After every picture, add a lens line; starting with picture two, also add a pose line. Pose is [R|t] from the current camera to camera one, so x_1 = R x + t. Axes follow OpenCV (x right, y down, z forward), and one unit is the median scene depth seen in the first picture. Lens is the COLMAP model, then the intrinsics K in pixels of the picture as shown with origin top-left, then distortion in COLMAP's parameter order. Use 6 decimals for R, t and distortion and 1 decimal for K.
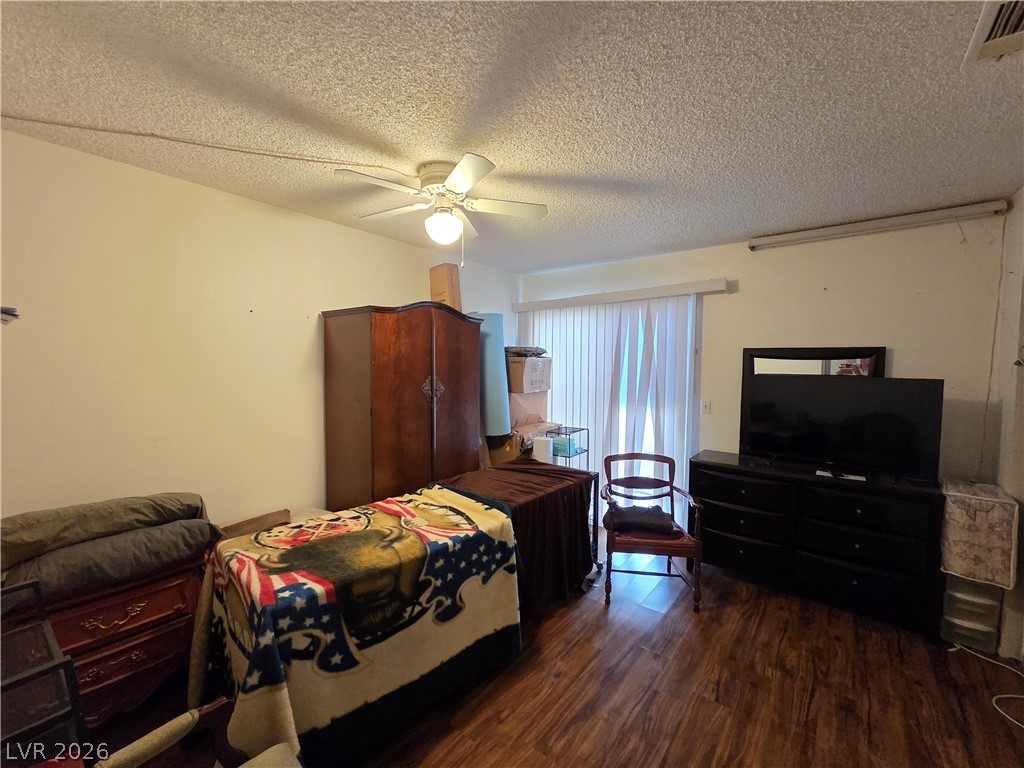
lens RADIAL K [[422.2, 0, 509.2], [0, 422.2, 380.9], [0, 0, 1]] dist [0.001282, -0.000454]
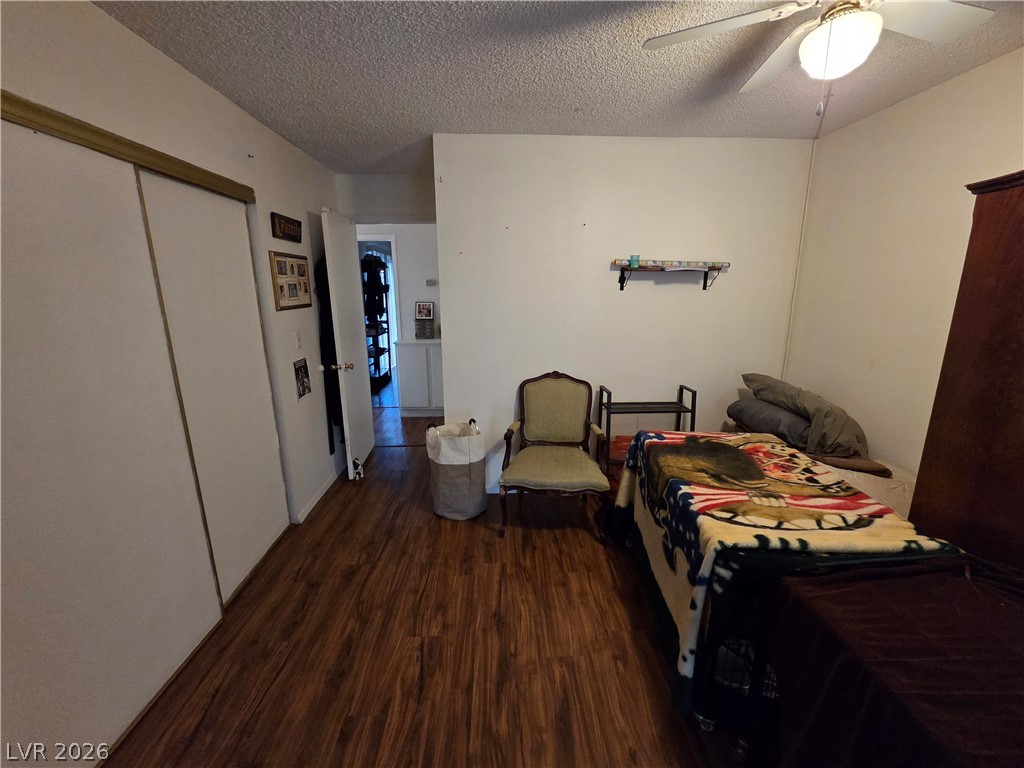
lens RADIAL K [[422.2, 0, 510.6], [0, 422.2, 381.0], [0, 0, 1]] dist [0.001282, -0.000454]
pose [[-0.761446, 0.138930, -0.633166, 0.592991], [-0.026656, 0.969226, 0.244725, -0.052457], [0.647681, 0.203223, -0.734309, 1.206839]]
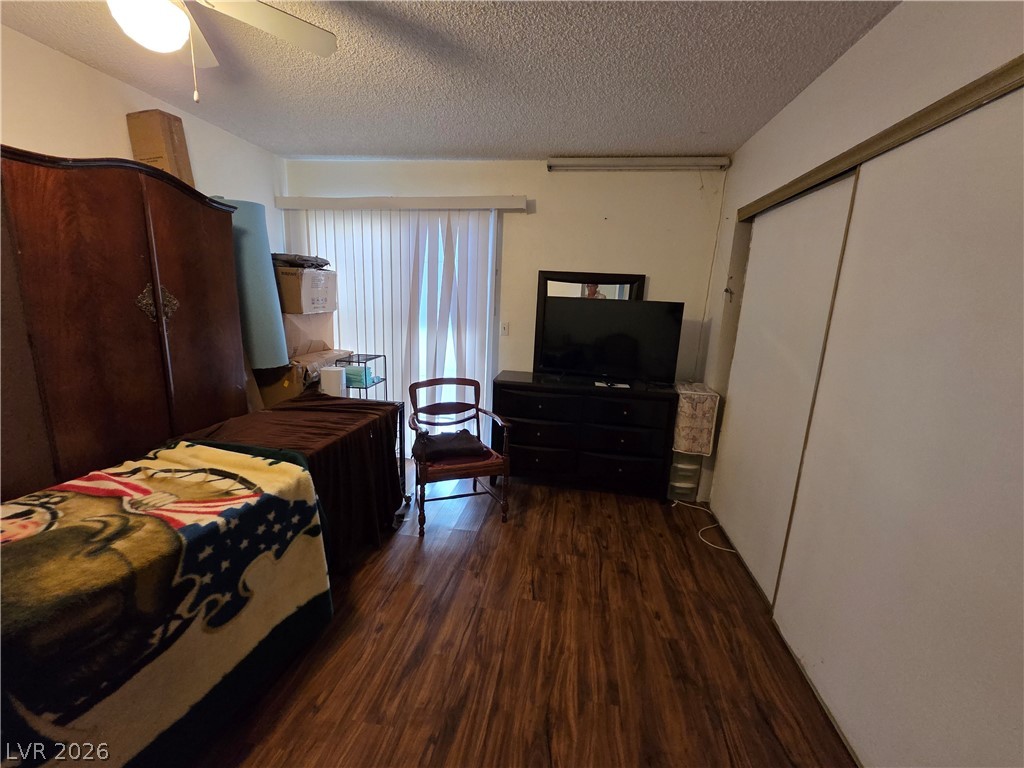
lens RADIAL K [[422.2, 0, 513.2], [0, 422.2, 381.6], [0, 0, 1]] dist [0.001282, -0.000454]
pose [[0.866281, -0.071351, 0.494436, -0.043339], [-0.014089, 0.985864, 0.166952, 0.028160], [-0.499359, -0.151594, 0.853030, 0.171128]]
